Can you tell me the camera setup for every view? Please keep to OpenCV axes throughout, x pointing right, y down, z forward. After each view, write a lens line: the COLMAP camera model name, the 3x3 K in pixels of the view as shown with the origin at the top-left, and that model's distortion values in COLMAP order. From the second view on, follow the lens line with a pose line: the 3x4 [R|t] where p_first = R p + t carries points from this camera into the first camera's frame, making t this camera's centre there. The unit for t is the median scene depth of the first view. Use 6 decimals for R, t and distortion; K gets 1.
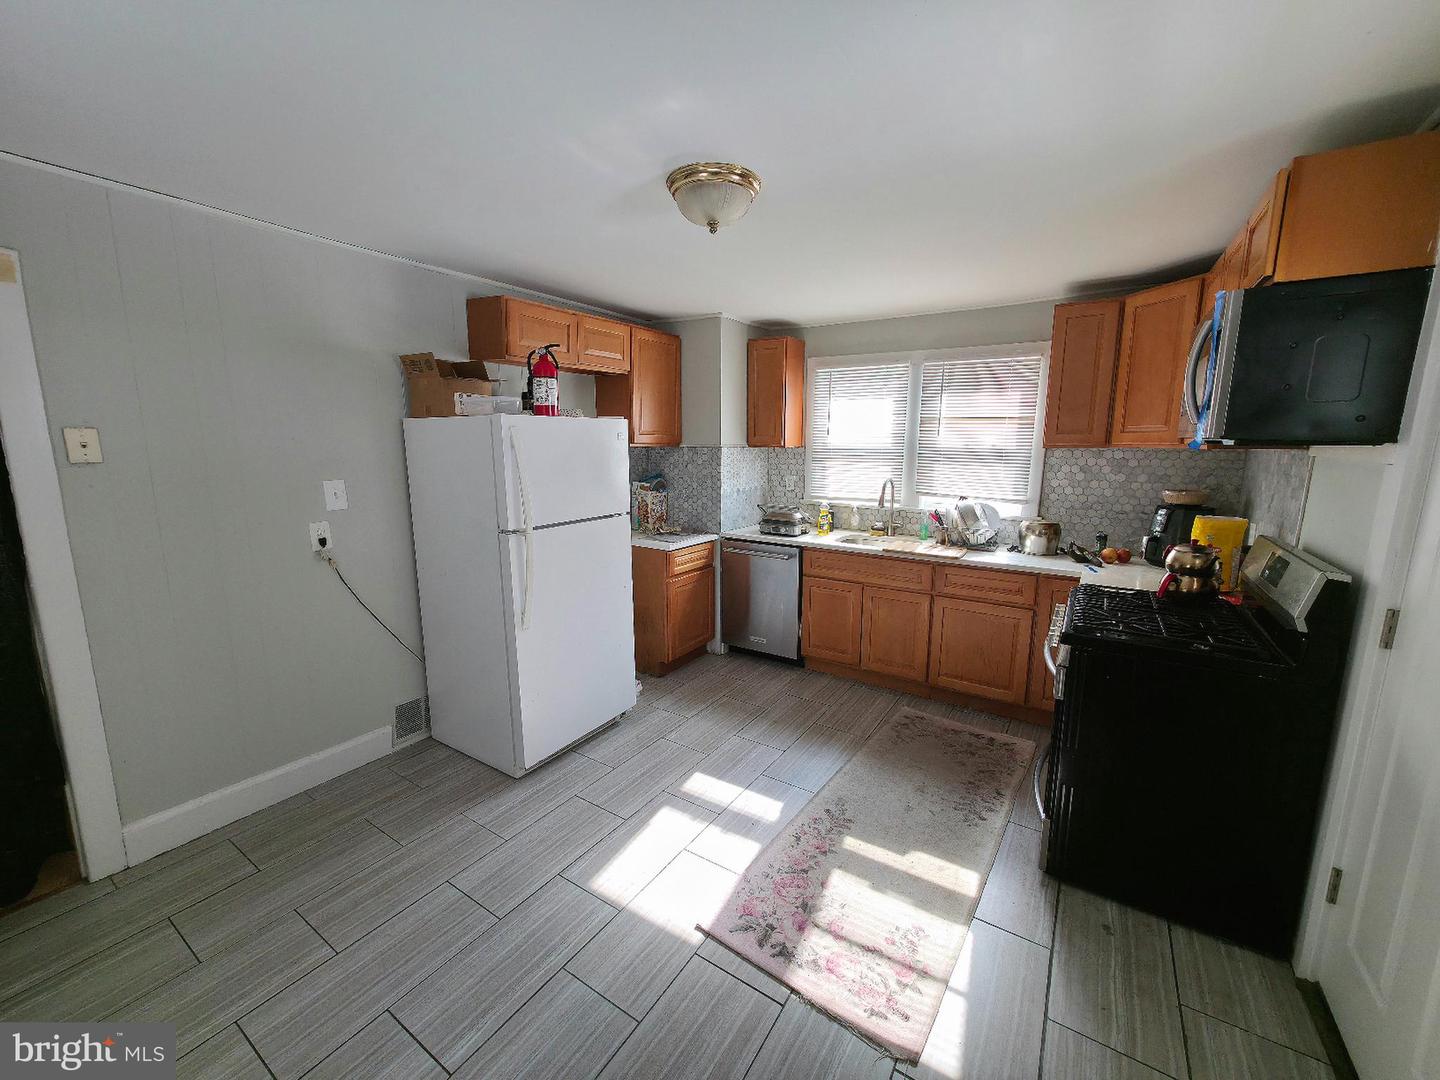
lens RADIAL K [[574.0, 0, 721.5], [0, 574.0, 541.4], [0, 0, 1]] dist [0.001748, -0.000117]
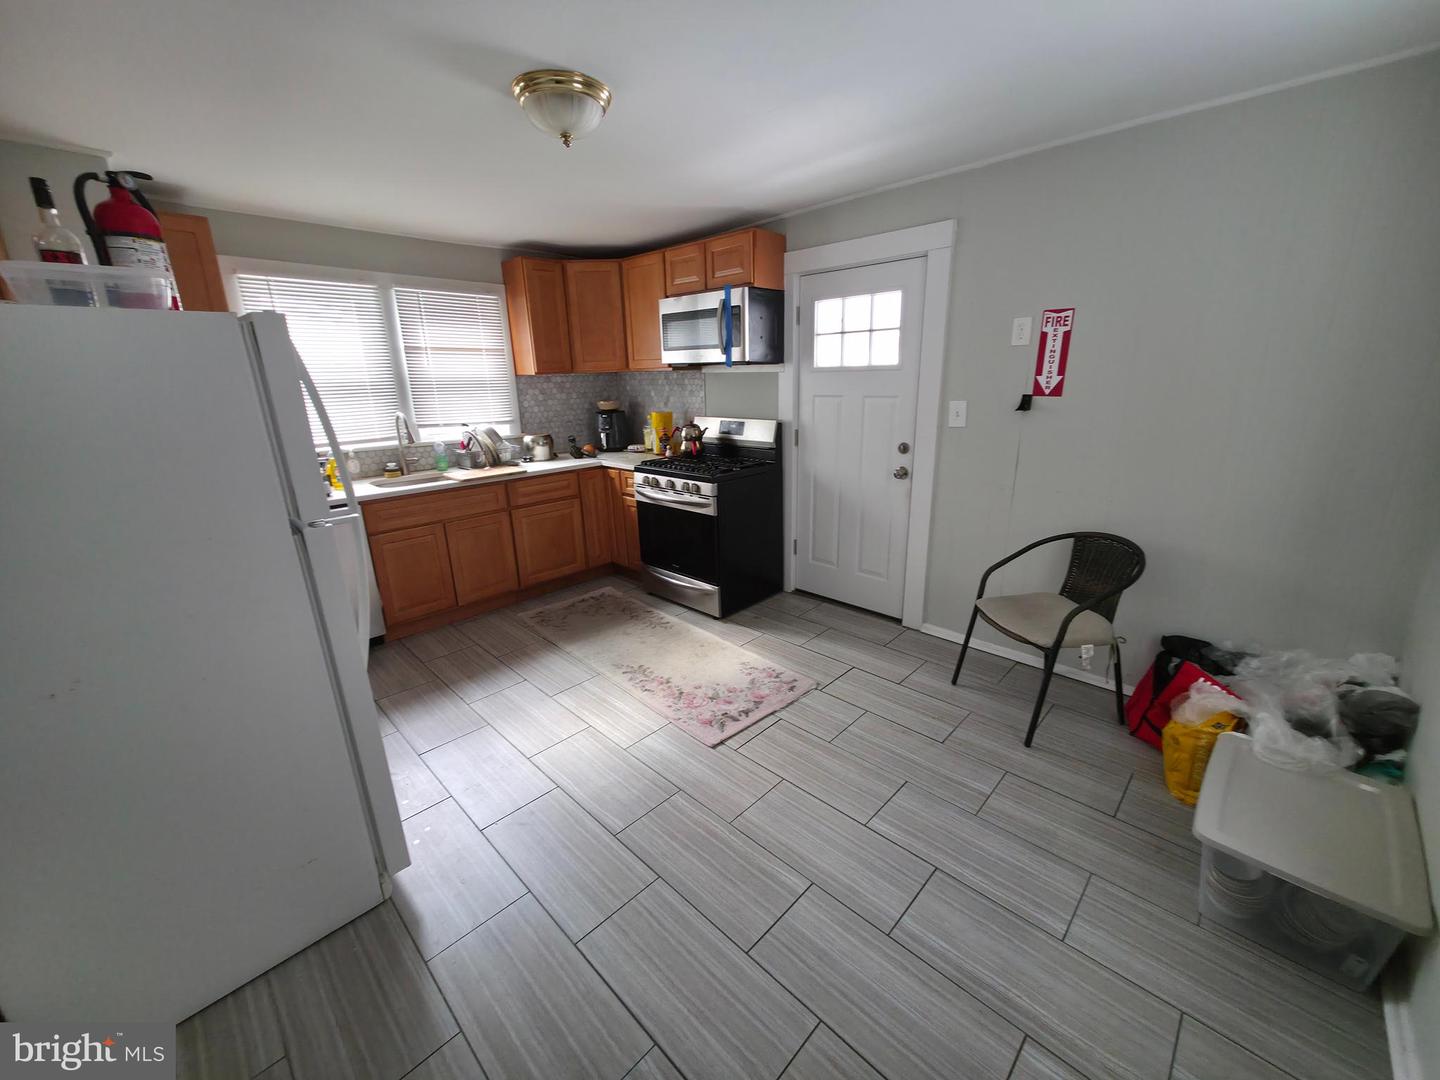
lens RADIAL K [[574.0, 0, 725.9], [0, 574.0, 537.9], [0, 0, 1]] dist [0.001748, -0.000117]
pose [[0.183777, -0.277657, 0.942938, -0.654297], [0.195126, 0.950491, 0.241851, -0.045646], [-0.963406, 0.139545, 0.228856, 0.360145]]
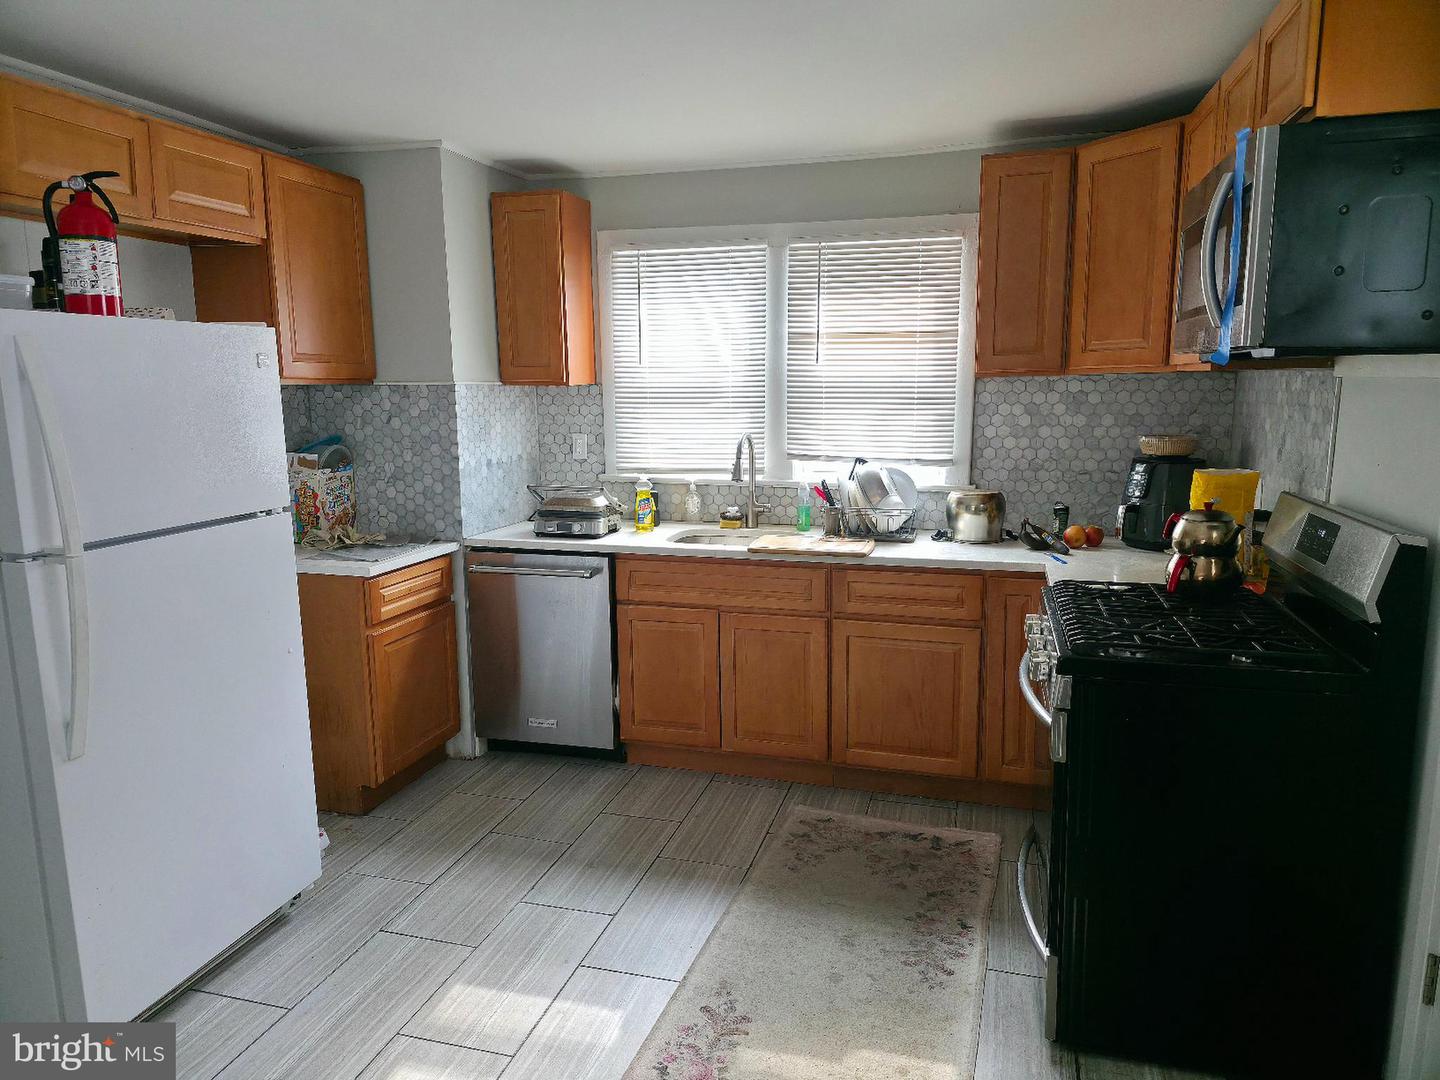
lens RADIAL K [[953.3, 0, 716.6], [0, 953.3, 537.9], [0, 0, 1]] dist [0.050292, -0.028848]
pose [[0.956054, -0.057841, 0.287428, -0.040892], [0.062179, 0.998047, -0.005976, 0.006176], [-0.286521, 0.023585, 0.957784, 0.052268]]
